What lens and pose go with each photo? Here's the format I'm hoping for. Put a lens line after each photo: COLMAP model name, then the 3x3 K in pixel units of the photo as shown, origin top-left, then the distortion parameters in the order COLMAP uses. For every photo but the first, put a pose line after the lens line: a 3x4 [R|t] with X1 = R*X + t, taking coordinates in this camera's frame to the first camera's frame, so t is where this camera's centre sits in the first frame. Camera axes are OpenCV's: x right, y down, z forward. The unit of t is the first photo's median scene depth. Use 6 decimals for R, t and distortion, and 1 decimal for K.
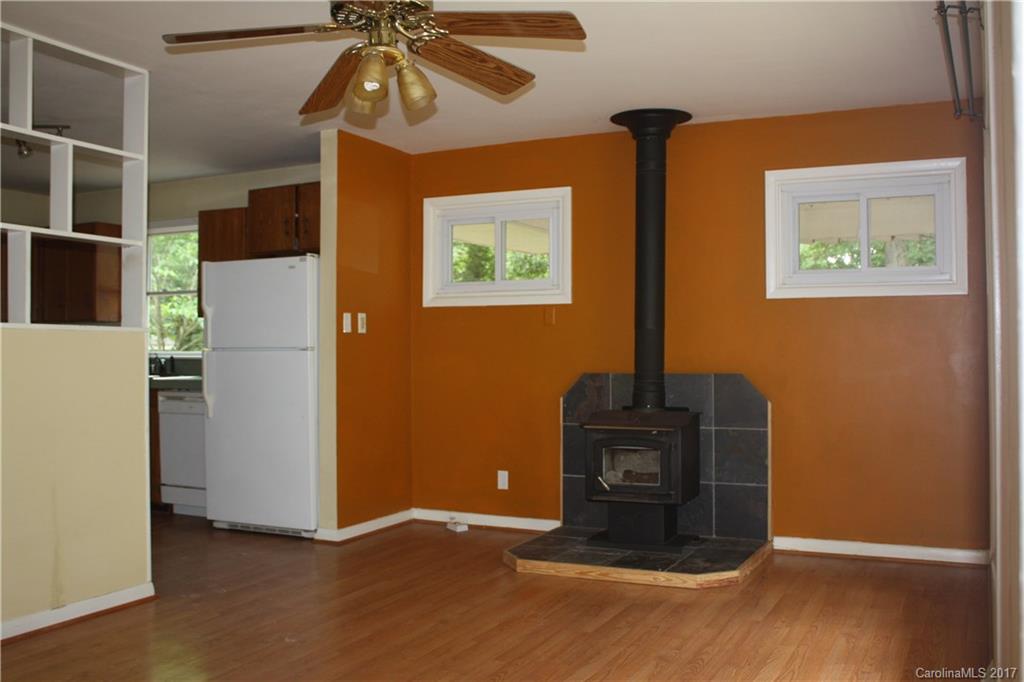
lens RADIAL K [[975.1, 0, 508.1], [0, 975.1, 343.5], [0, 0, 1]] dist [-0.108949, 0.000000]
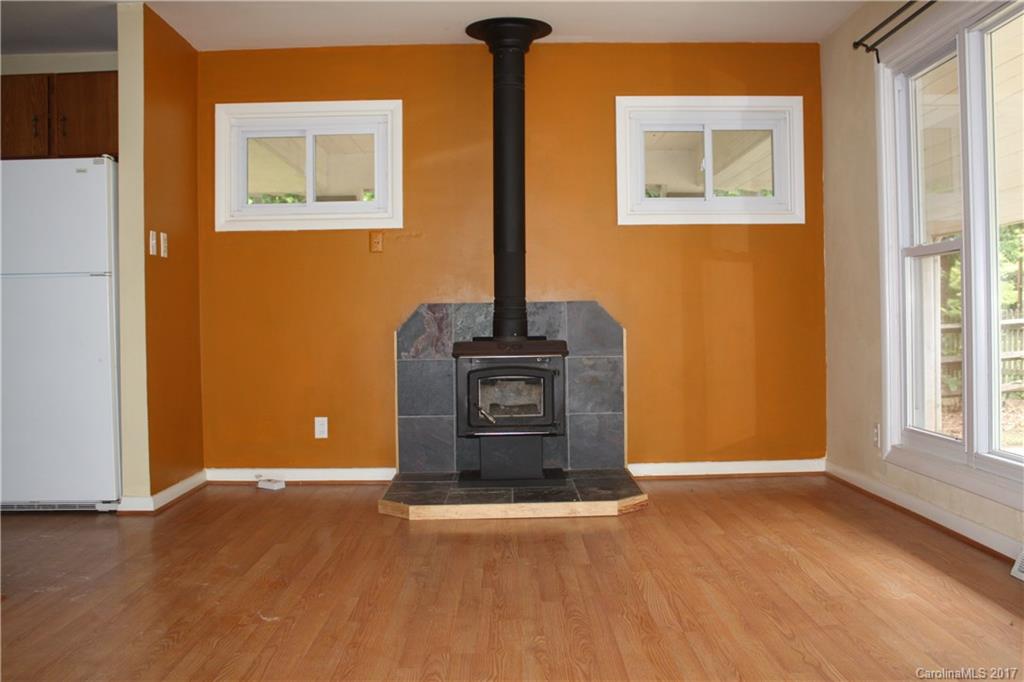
lens RADIAL K [[975.1, 0, 511.4], [0, 975.1, 336.8], [0, 0, 1]] dist [-0.108949, 0.000000]
pose [[0.893441, -0.016890, 0.448863, -0.260537], [0.008106, 0.999736, 0.021484, 0.042752], [-0.449108, -0.015556, 0.893342, 0.146212]]
